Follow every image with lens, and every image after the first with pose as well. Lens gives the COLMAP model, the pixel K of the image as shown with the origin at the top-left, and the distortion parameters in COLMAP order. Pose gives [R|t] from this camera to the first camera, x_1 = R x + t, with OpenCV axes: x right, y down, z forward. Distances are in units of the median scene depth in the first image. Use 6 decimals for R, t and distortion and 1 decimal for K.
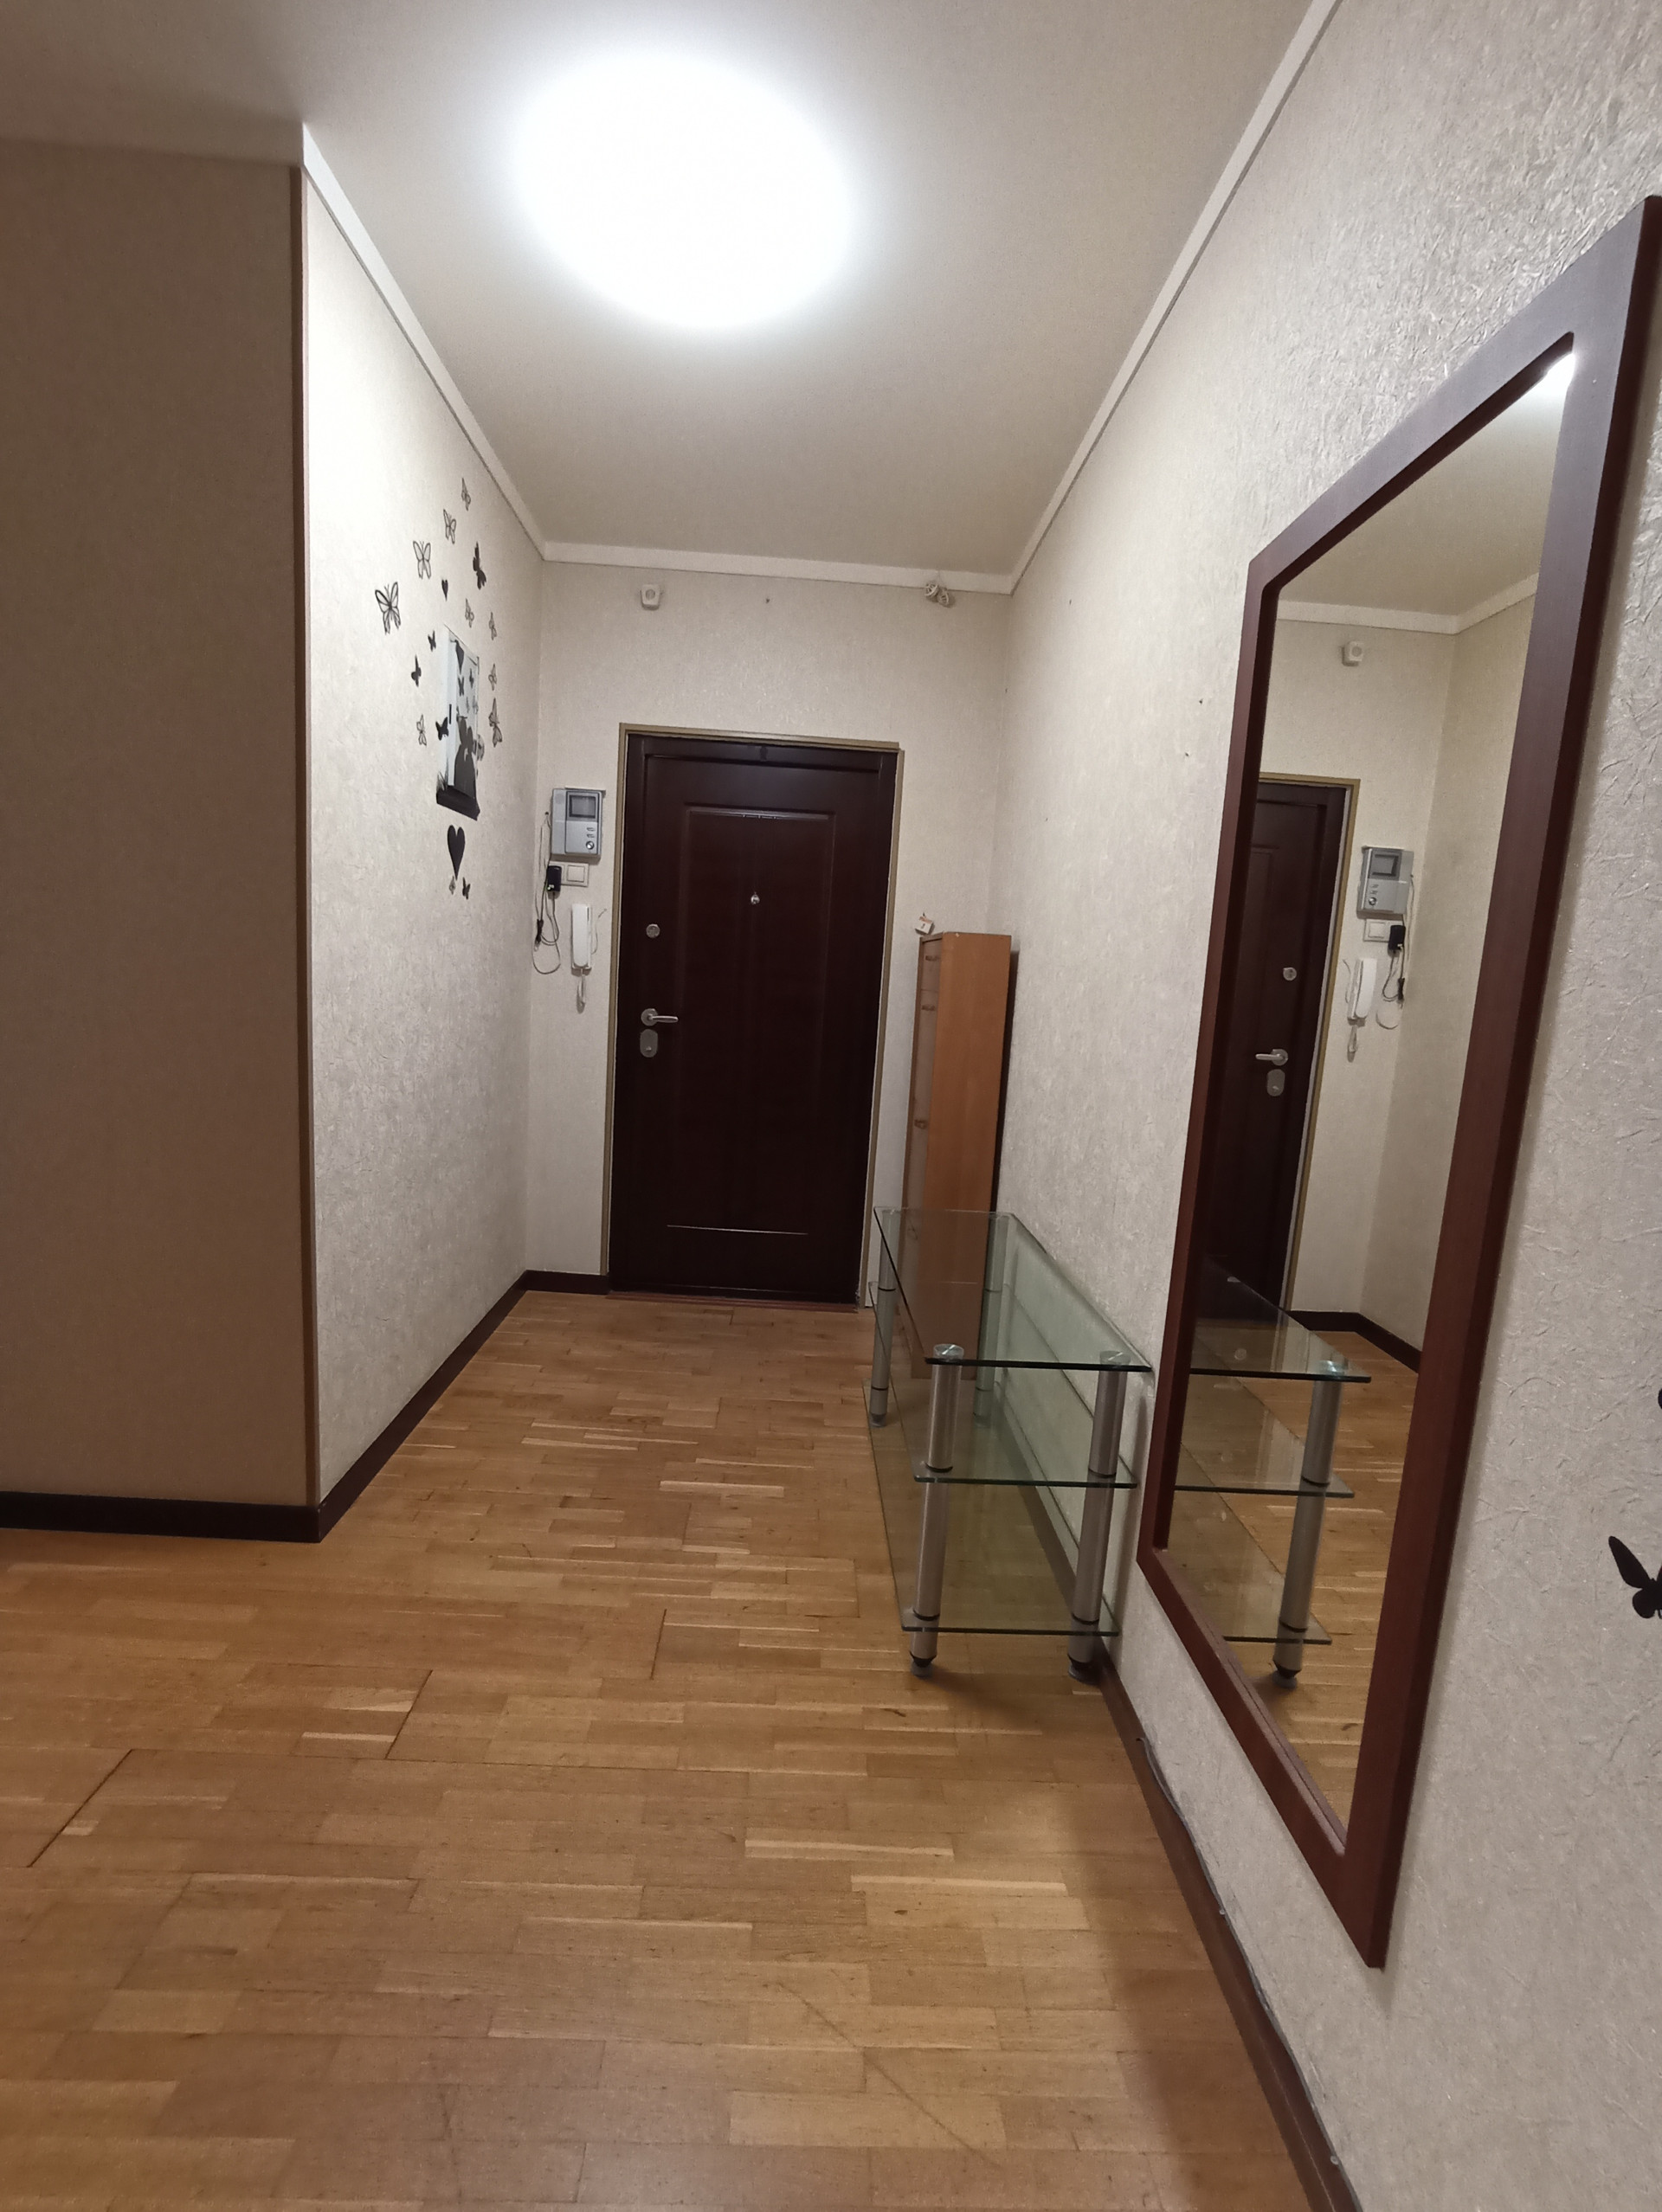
lens RADIAL K [[997.1, 0, 827.2], [0, 997.1, 1110.2], [0, 0, 1]] dist [-0.048297, 0.025365]
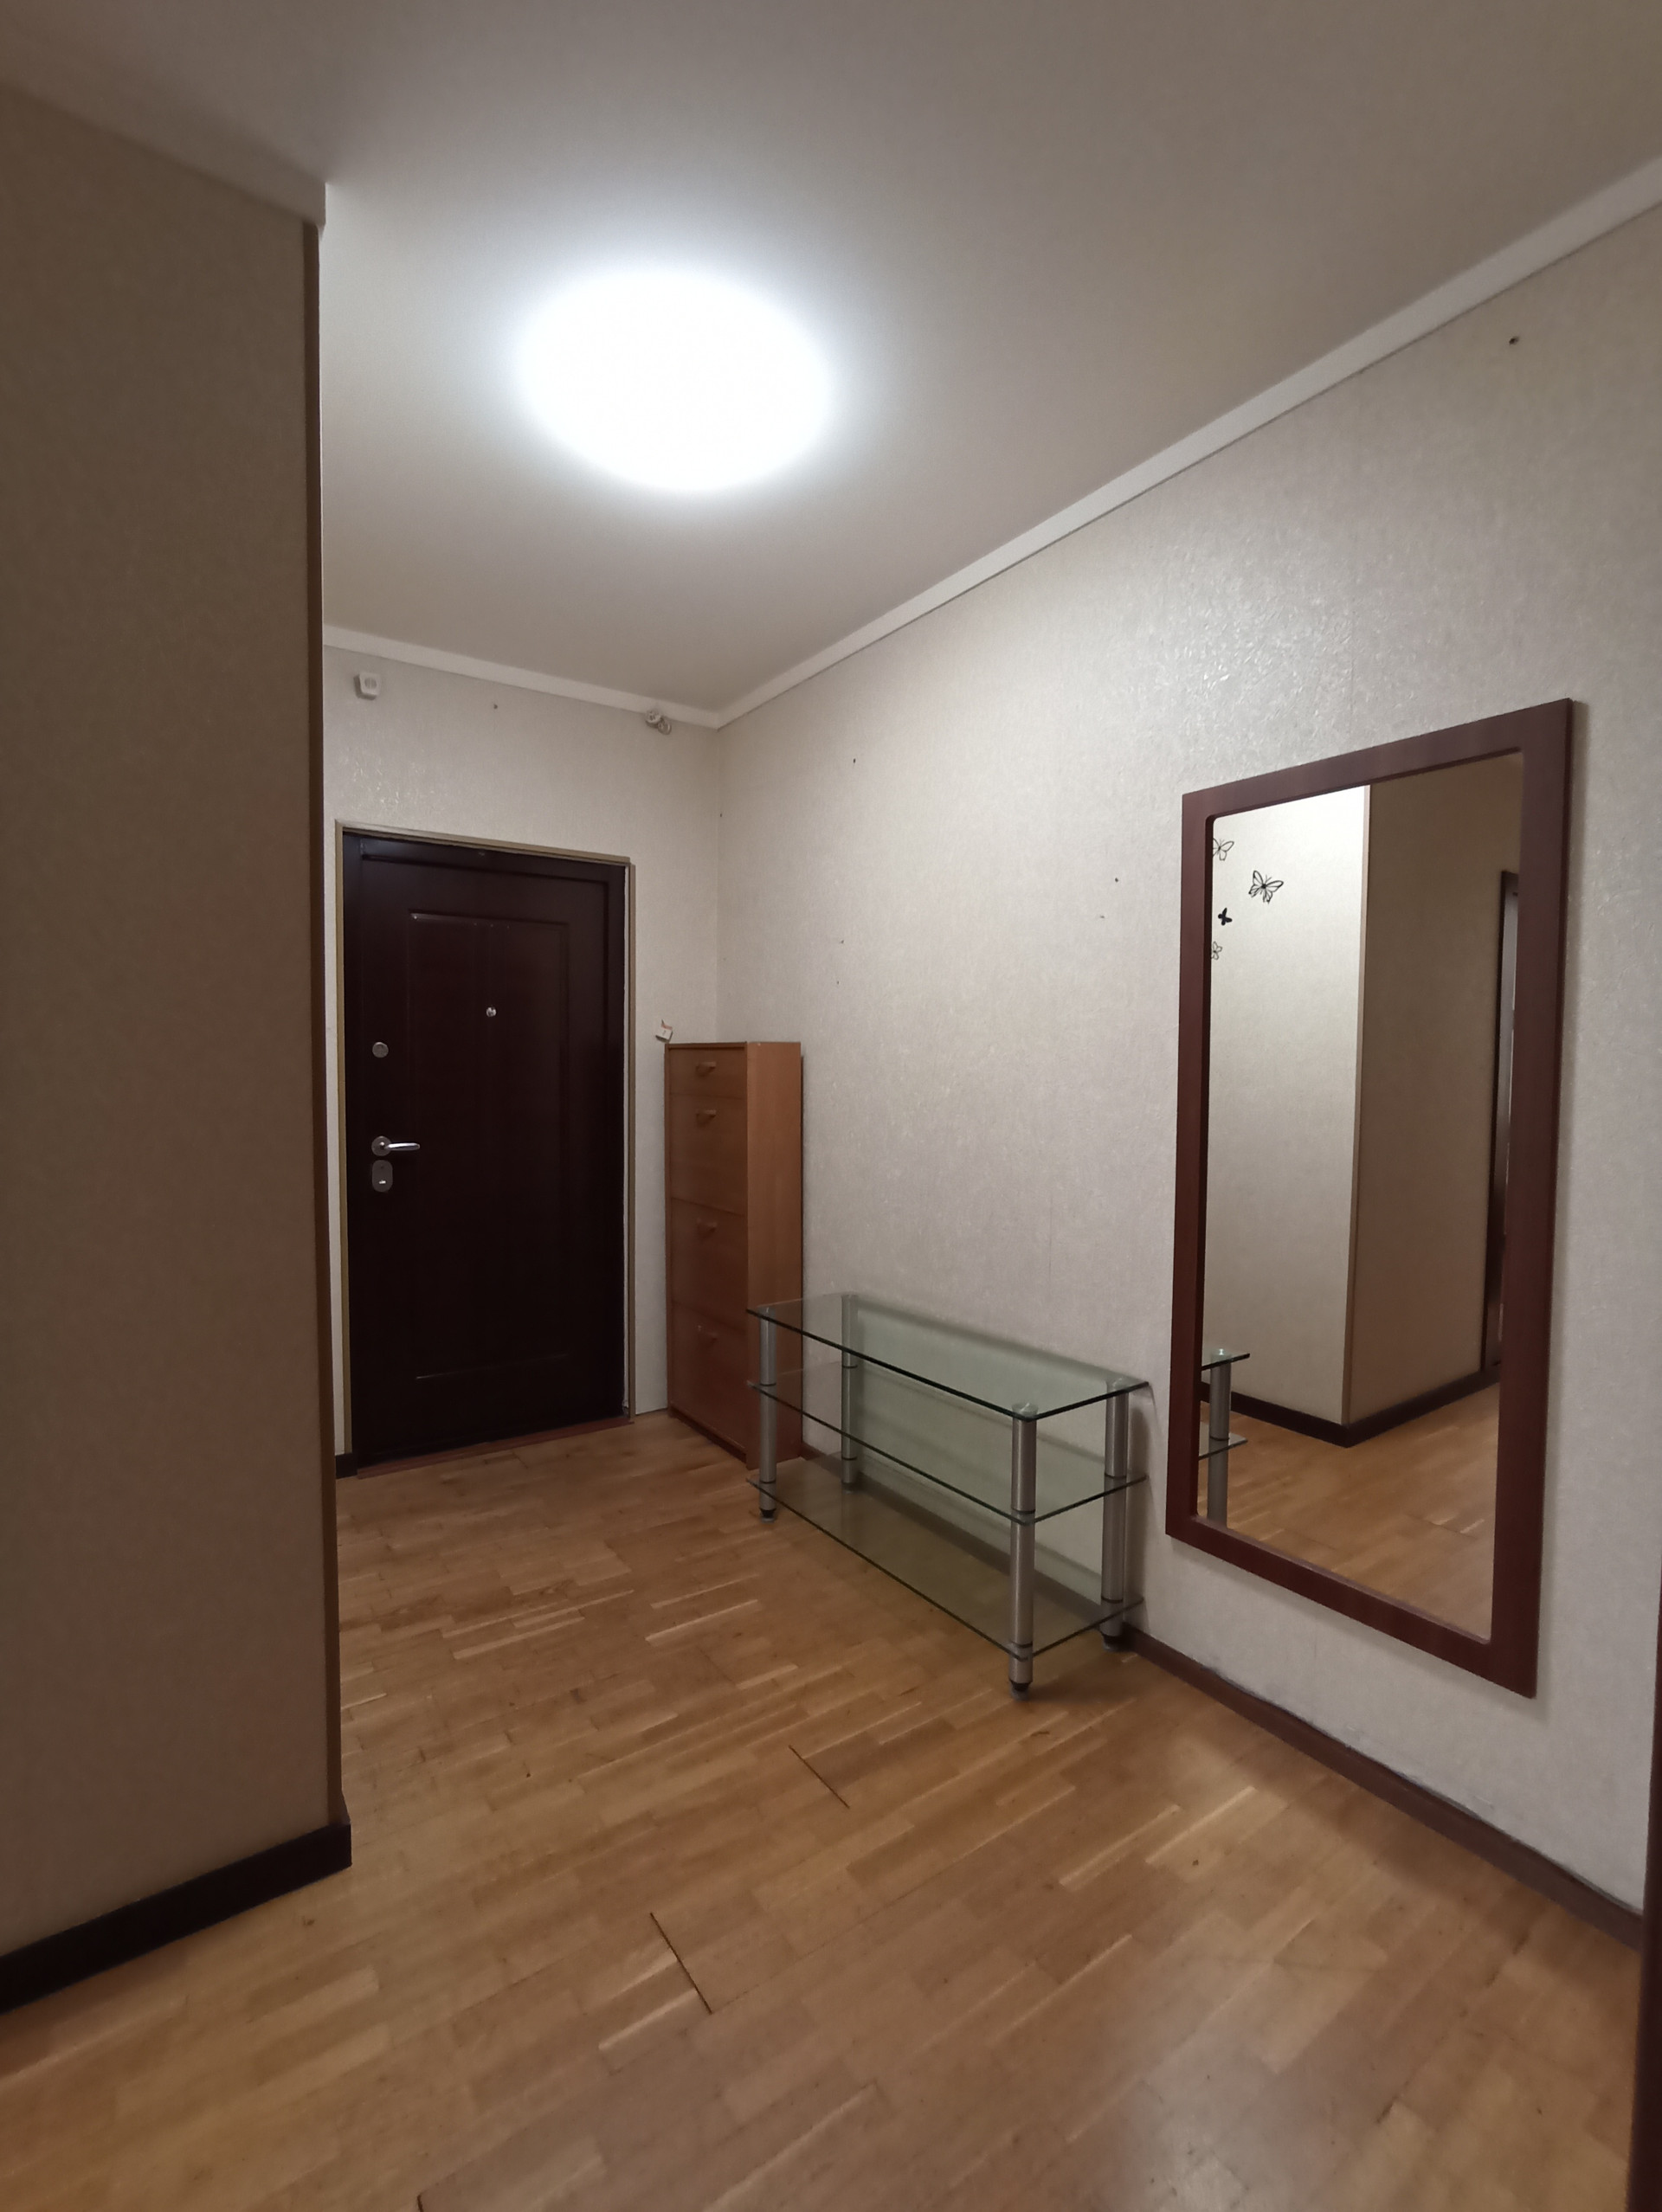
lens RADIAL K [[997.1, 0, 827.2], [0, 997.1, 1110.2], [0, 0, 1]] dist [-0.048297, 0.025365]
pose [[0.834293, -0.081925, 0.545200, -0.650381], [0.120391, 0.992104, -0.035150, -0.093945], [-0.538016, 0.094963, 0.837568, 0.095179]]
